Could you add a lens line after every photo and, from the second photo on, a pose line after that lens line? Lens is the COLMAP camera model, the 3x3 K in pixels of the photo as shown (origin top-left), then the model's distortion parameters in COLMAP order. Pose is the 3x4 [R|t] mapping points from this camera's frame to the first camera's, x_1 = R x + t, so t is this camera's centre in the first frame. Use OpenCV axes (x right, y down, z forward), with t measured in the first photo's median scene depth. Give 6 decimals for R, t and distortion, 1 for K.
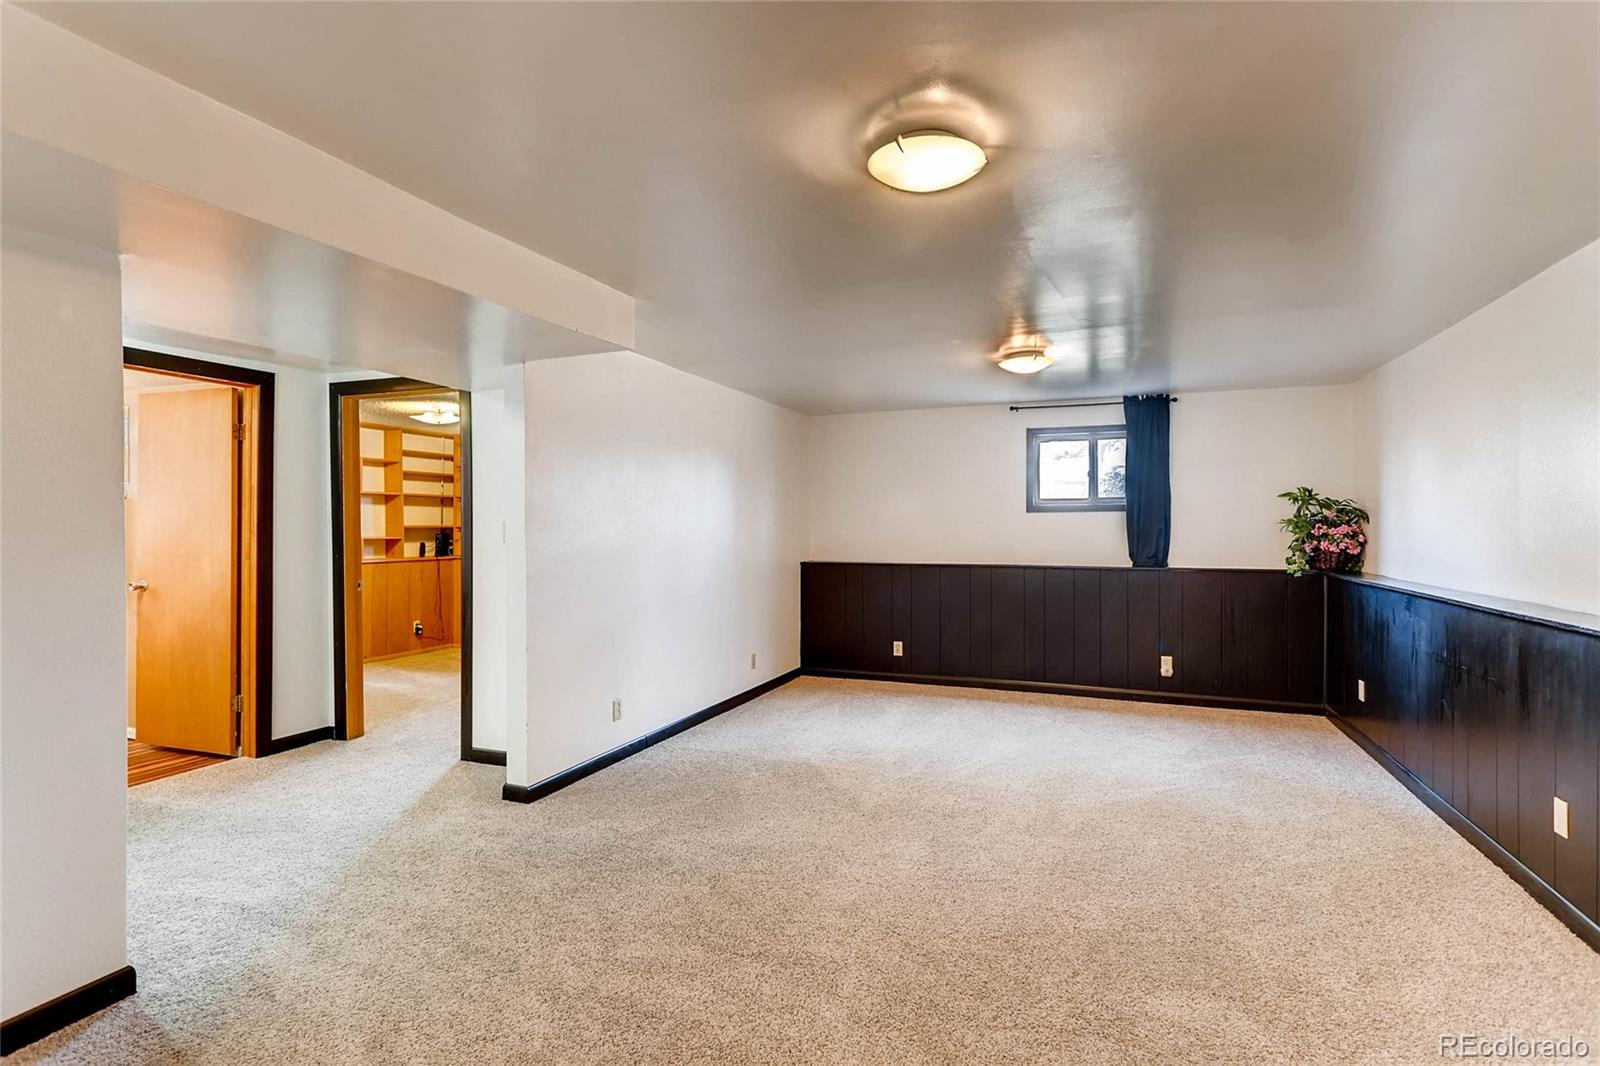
lens RADIAL K [[765.1, 0, 795.5], [0, 765.1, 527.3], [0, 0, 1]] dist [-0.000857, 0.000187]
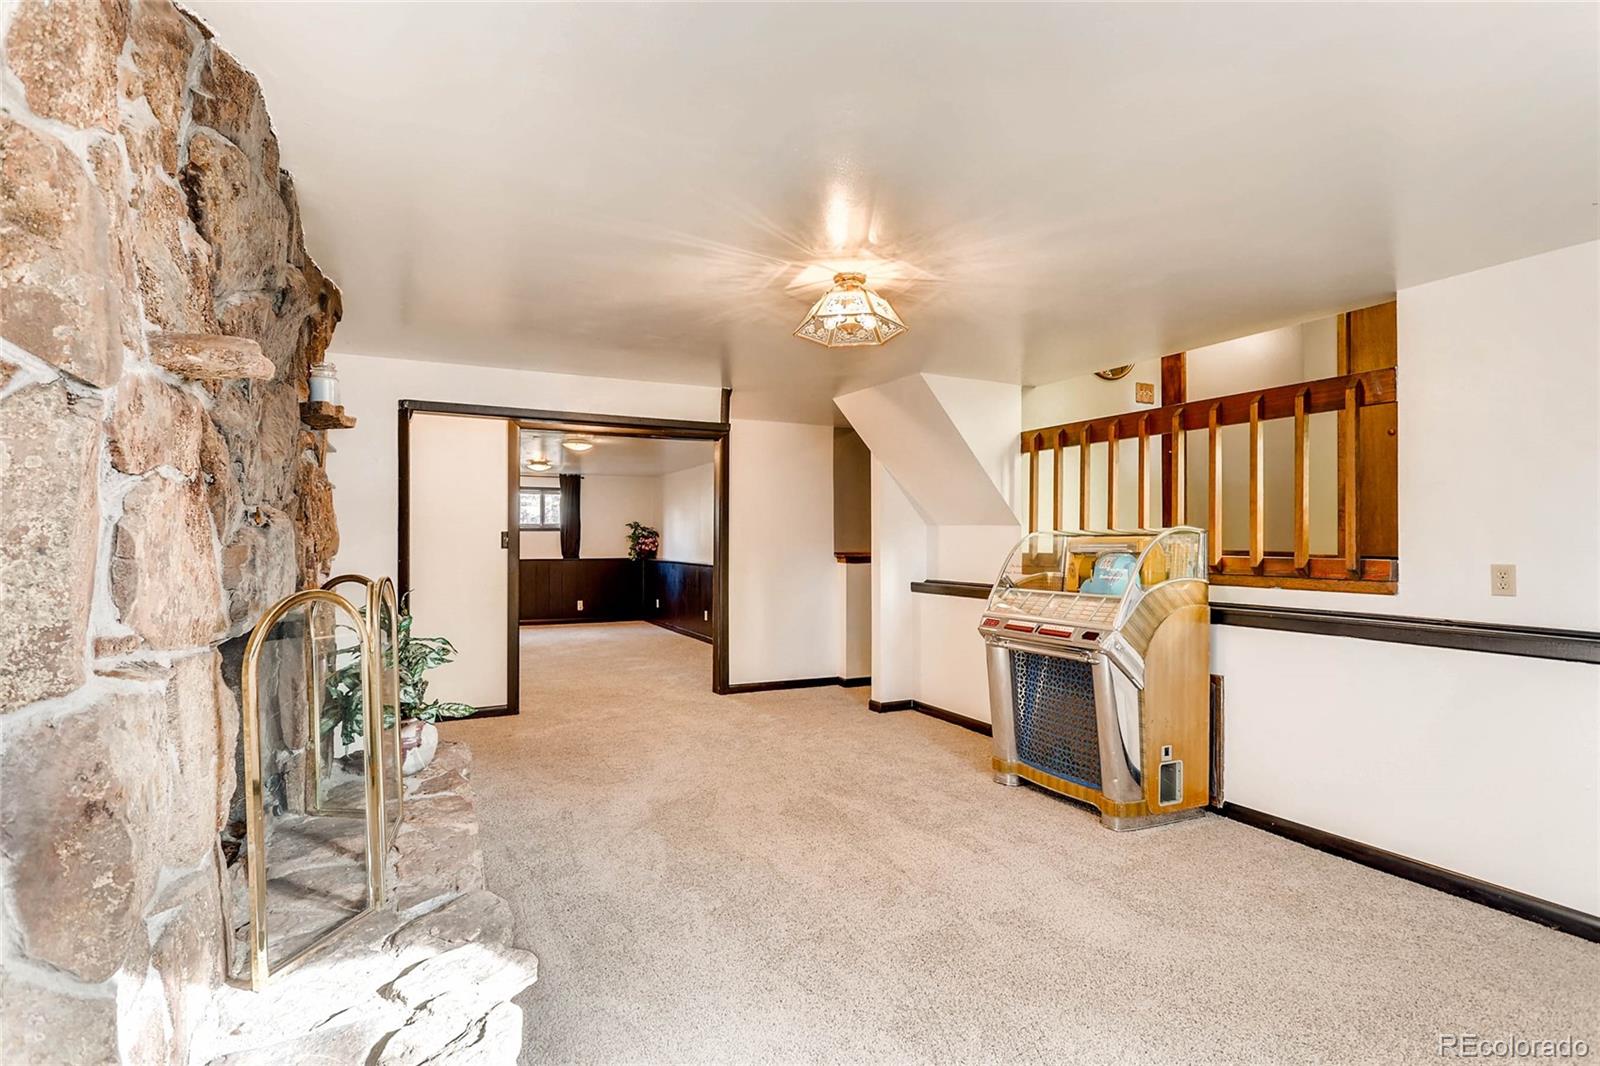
lens RADIAL K [[765.1, 0, 795.5], [0, 765.1, 527.3], [0, 0, 1]] dist [-0.000857, 0.000187]
pose [[0.660747, 0.009271, 0.750551, -0.712262], [0.000809, 0.999914, -0.013063, -0.004820], [-0.750608, 0.009238, 0.660683, -0.842805]]
